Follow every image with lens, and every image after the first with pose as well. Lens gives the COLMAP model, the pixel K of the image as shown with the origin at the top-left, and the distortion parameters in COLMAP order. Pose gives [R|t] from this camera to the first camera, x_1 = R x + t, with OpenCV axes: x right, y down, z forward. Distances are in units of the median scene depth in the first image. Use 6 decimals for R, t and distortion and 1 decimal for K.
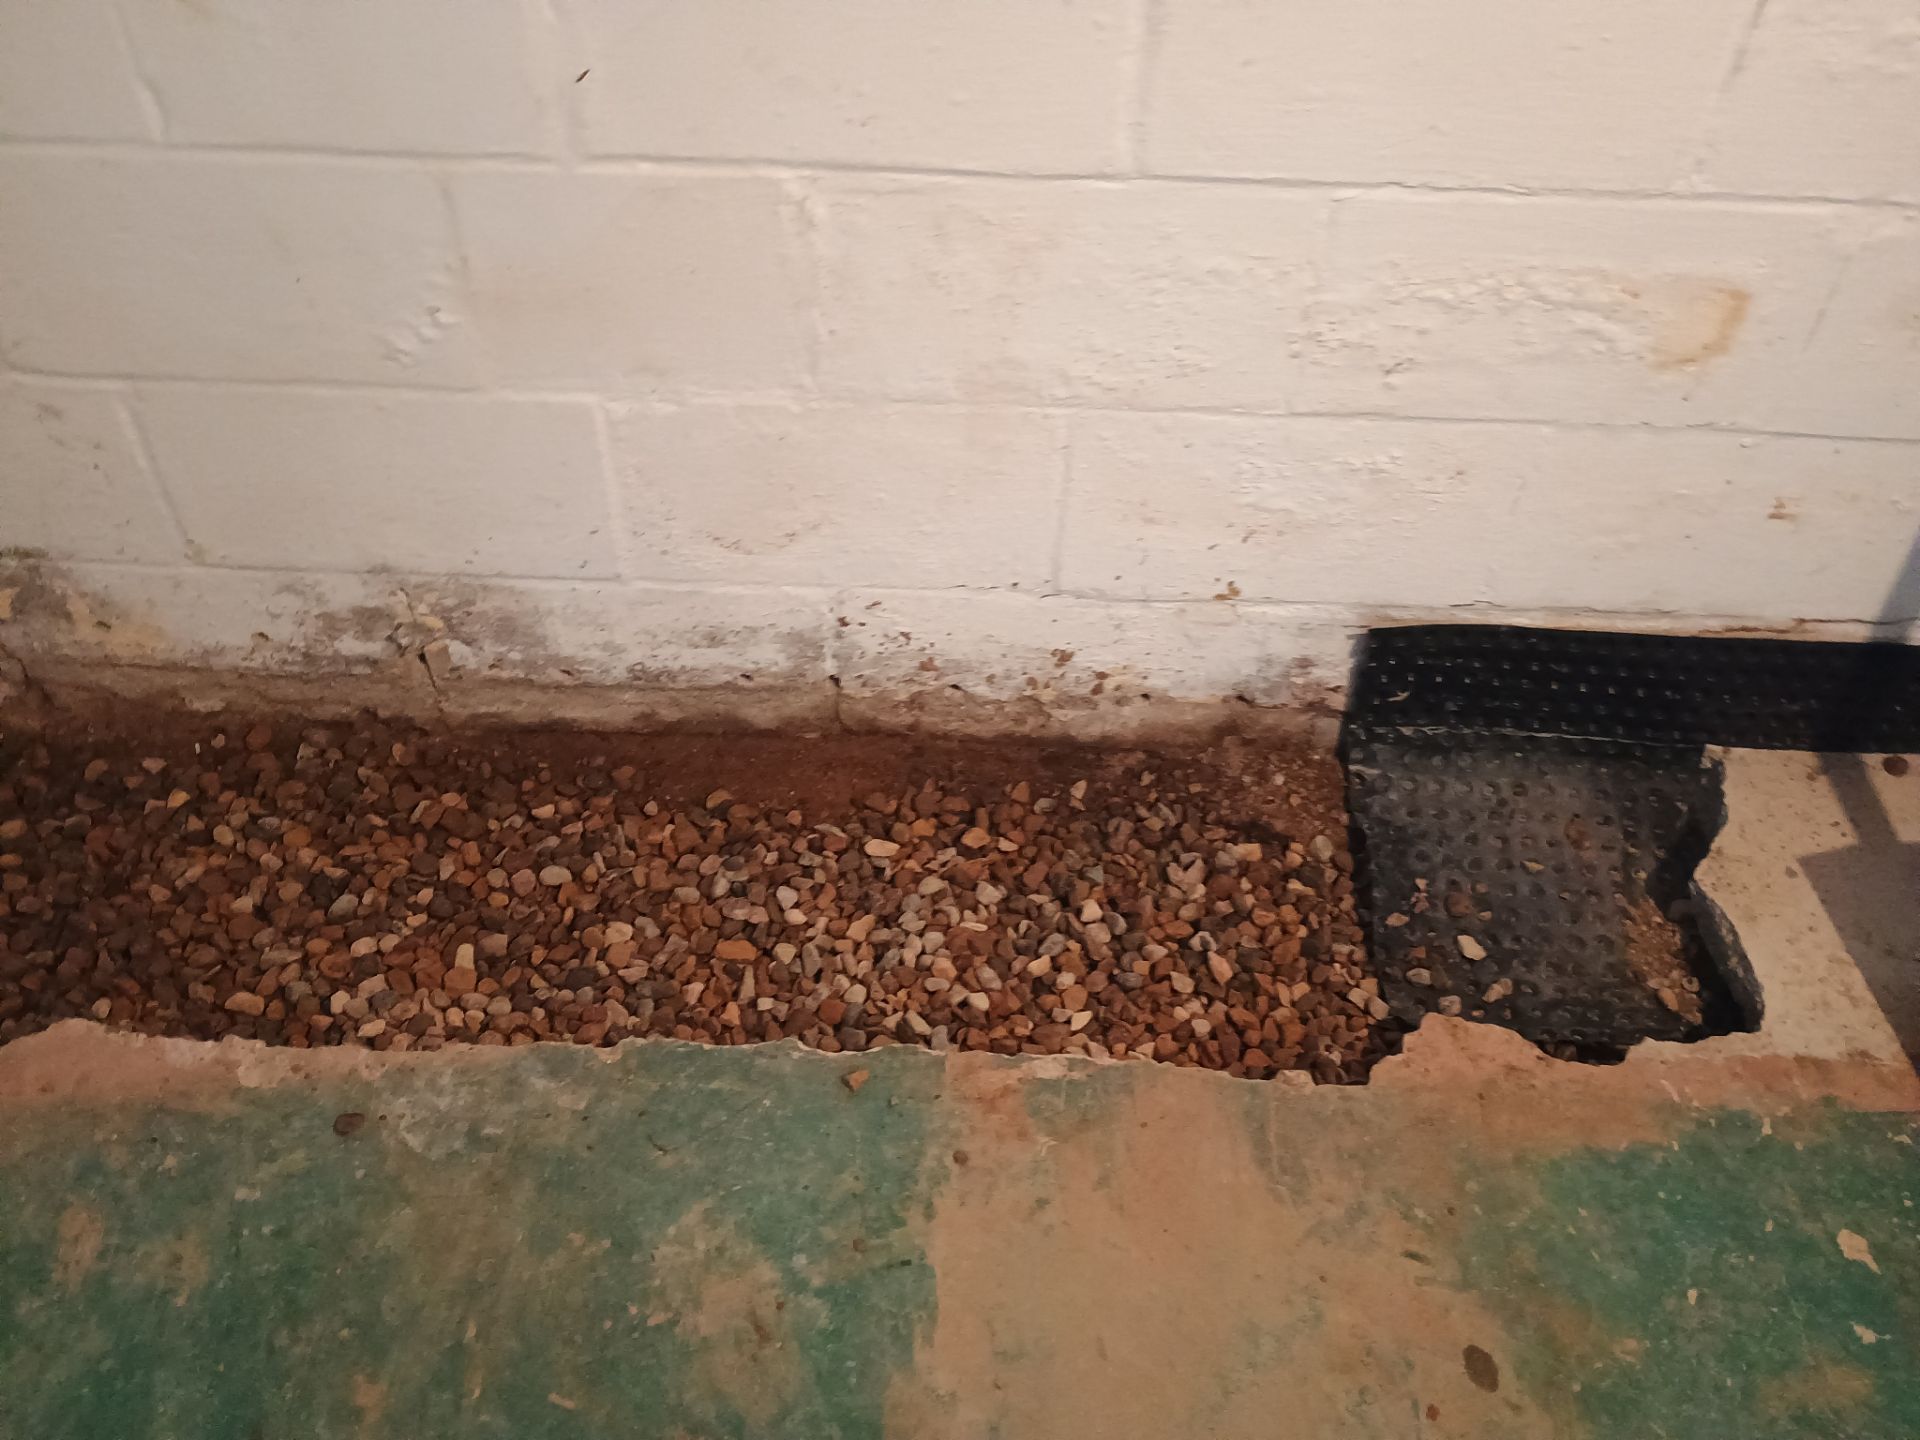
lens RADIAL K [[1824.5, 0, 969.4], [0, 1824.5, 732.4], [0, 0, 1]] dist [0.091394, -0.119867]
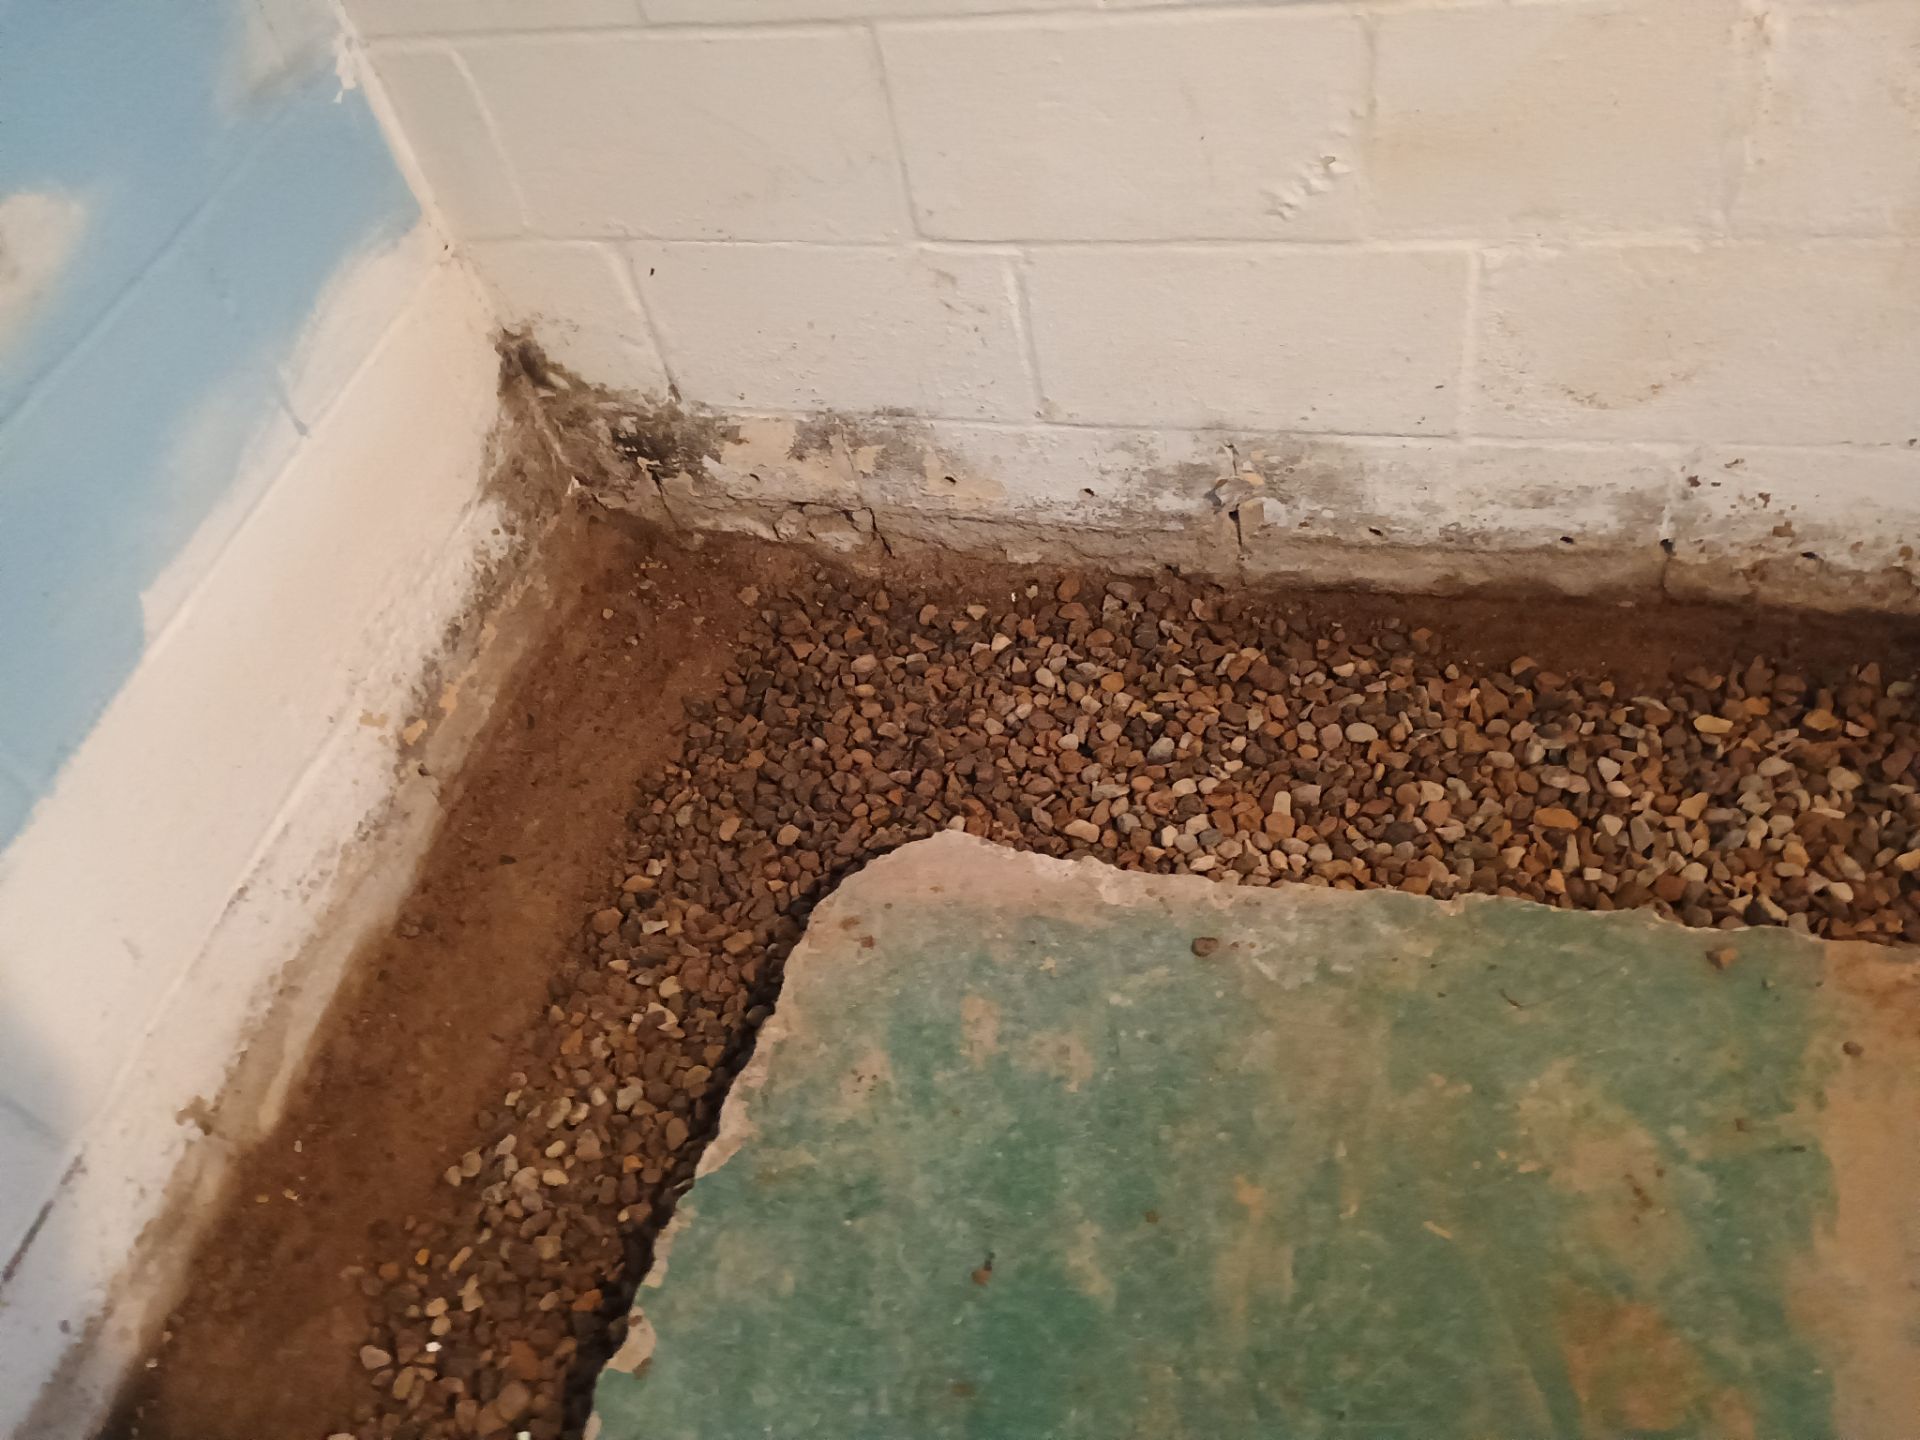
lens RADIAL K [[1824.5, 0, 969.4], [0, 1824.5, 732.4], [0, 0, 1]] dist [0.091394, -0.119867]
pose [[0.945534, 0.059032, -0.320125, -0.110632], [-0.039237, 0.996918, 0.067940, 0.018459], [0.323149, -0.051679, 0.944936, -0.028514]]
